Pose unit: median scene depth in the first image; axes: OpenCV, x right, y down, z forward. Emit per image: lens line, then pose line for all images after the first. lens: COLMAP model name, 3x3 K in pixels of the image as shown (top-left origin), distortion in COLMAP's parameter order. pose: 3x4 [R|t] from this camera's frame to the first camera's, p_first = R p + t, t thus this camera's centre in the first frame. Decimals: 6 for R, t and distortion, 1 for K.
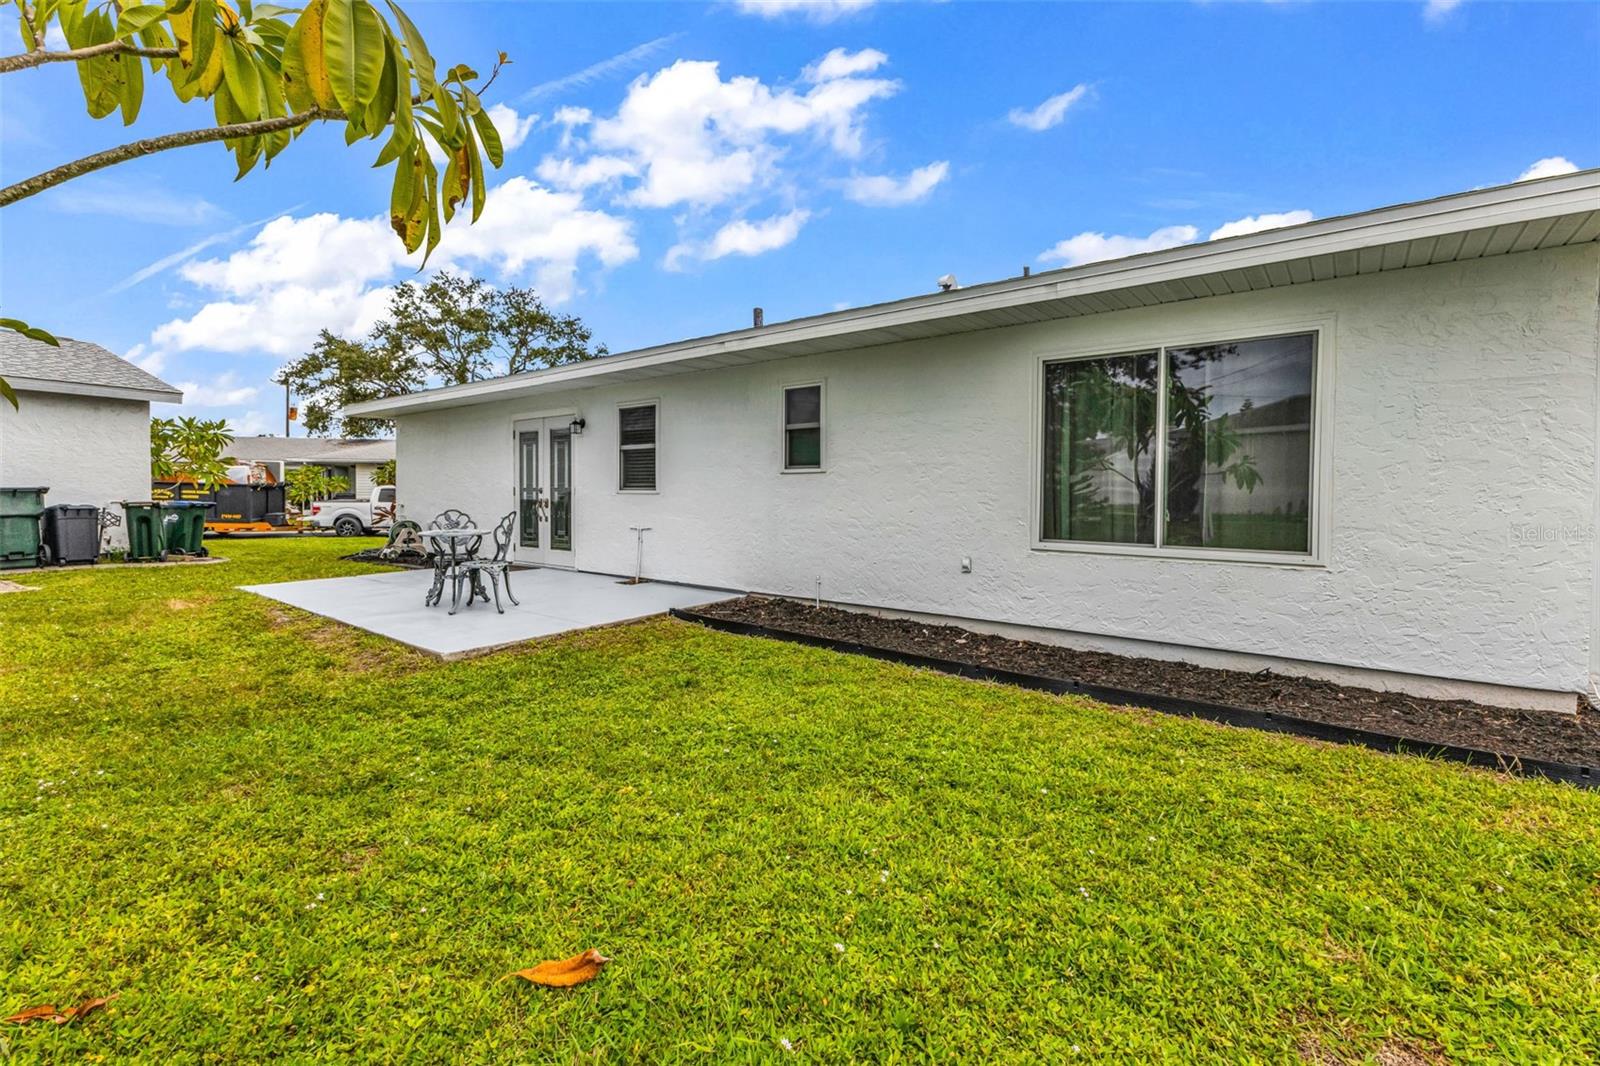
lens RADIAL K [[699.2, 0, 804.7], [0, 699.2, 523.5], [0, 0, 1]] dist [0.009153, 0.000028]
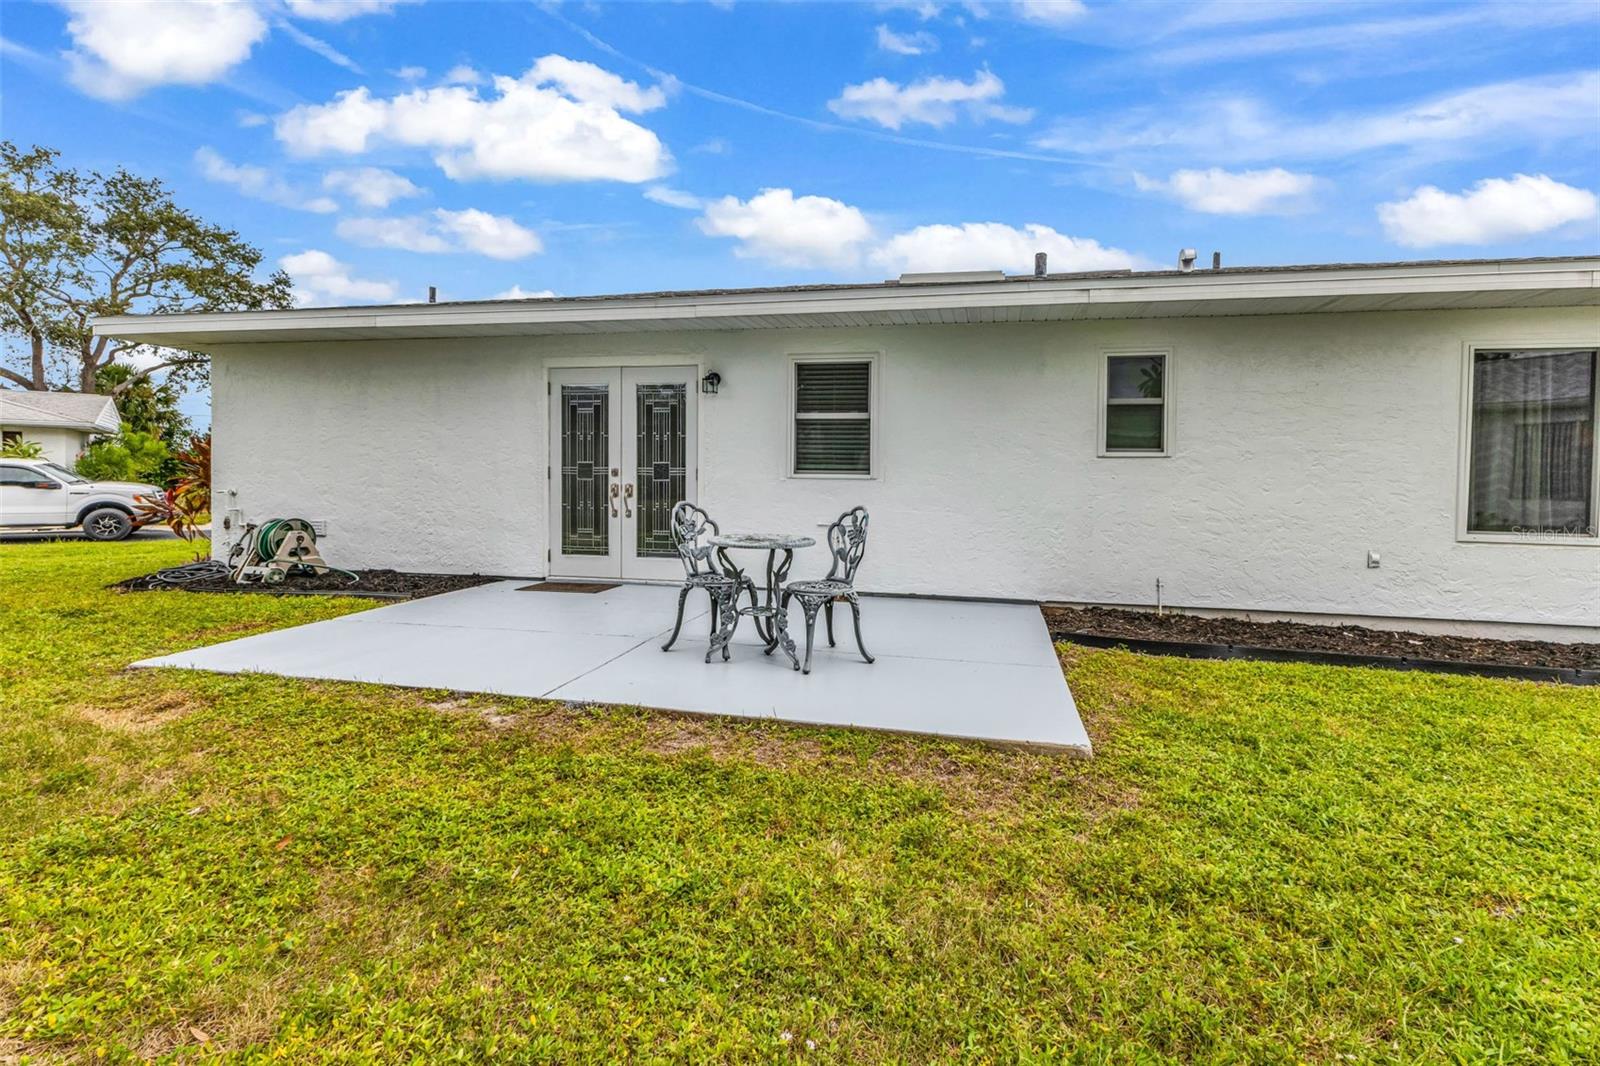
lens RADIAL K [[709.3, 0, 811.8], [0, 709.3, 497.4], [0, 0, 1]] dist [0.002686, -0.000334]
pose [[0.890421, -0.004345, 0.455116, -0.628048], [0.010262, 0.999892, -0.010531, -0.015663], [-0.455022, 0.014047, 0.890370, 0.353335]]
